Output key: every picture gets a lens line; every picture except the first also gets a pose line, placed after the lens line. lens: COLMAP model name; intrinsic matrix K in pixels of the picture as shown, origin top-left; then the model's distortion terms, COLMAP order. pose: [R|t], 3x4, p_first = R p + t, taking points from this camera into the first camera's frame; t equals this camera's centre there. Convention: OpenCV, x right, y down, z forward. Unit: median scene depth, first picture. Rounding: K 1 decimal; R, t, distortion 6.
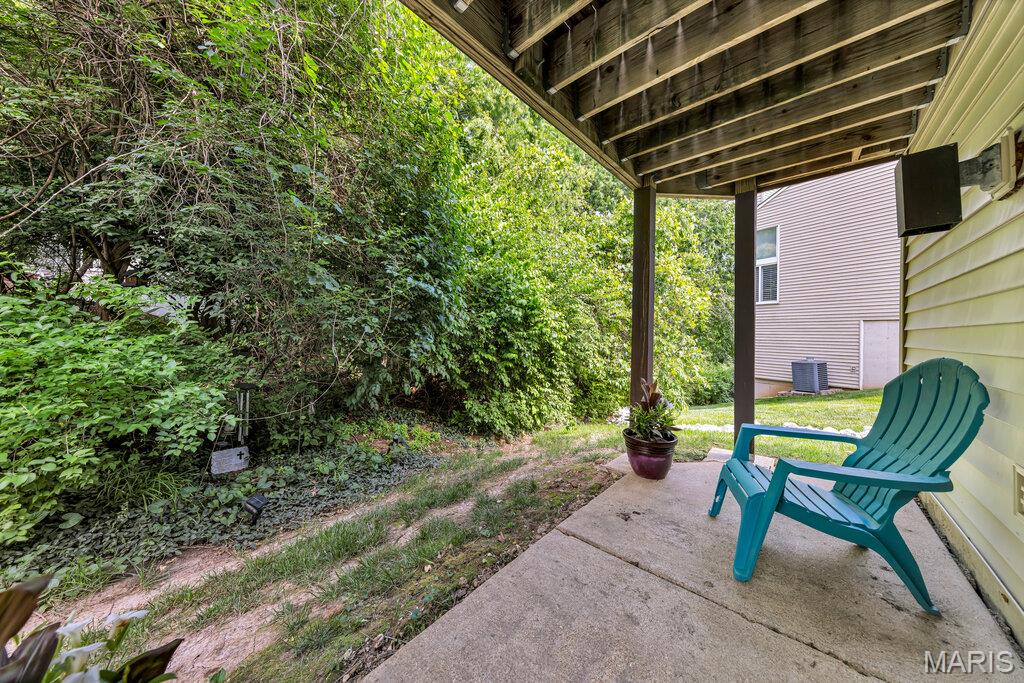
lens RADIAL K [[323.9, 0, 508.0], [0, 323.9, 335.8], [0, 0, 1]] dist [0.013786, 0.000007]
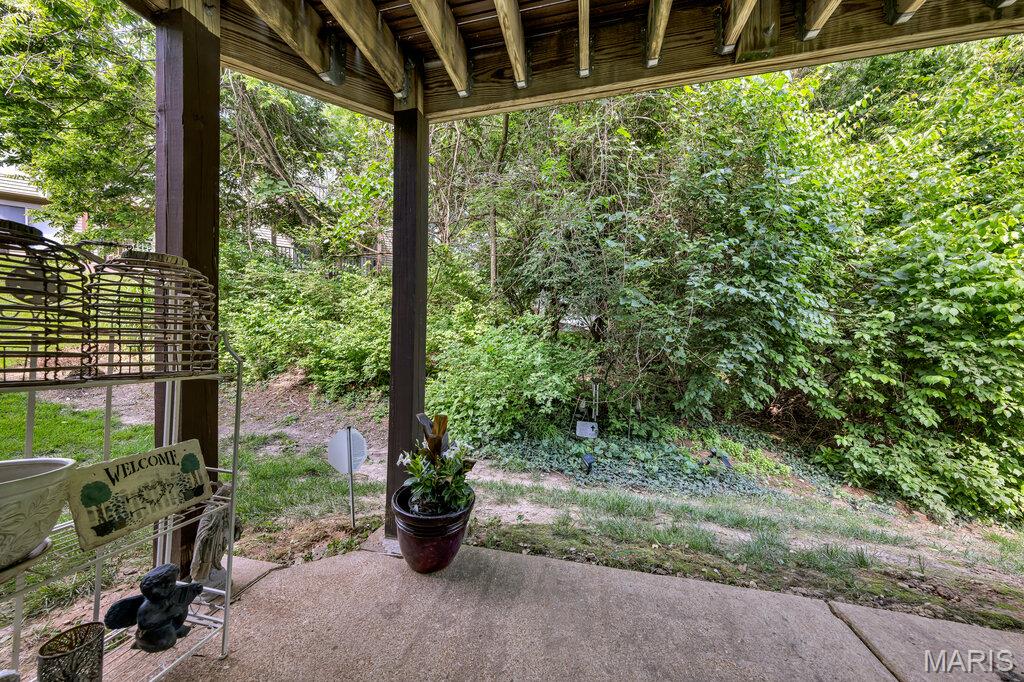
lens RADIAL K [[323.4, 0, 512.2], [0, 323.4, 338.8], [0, 0, 1]] dist [-0.001047, -0.000100]
pose [[0.511142, -0.000172, -0.859497, 0.128208], [-0.010188, 0.999929, -0.006259, -0.005180], [0.859436, 0.011956, 0.511103, -0.010599]]
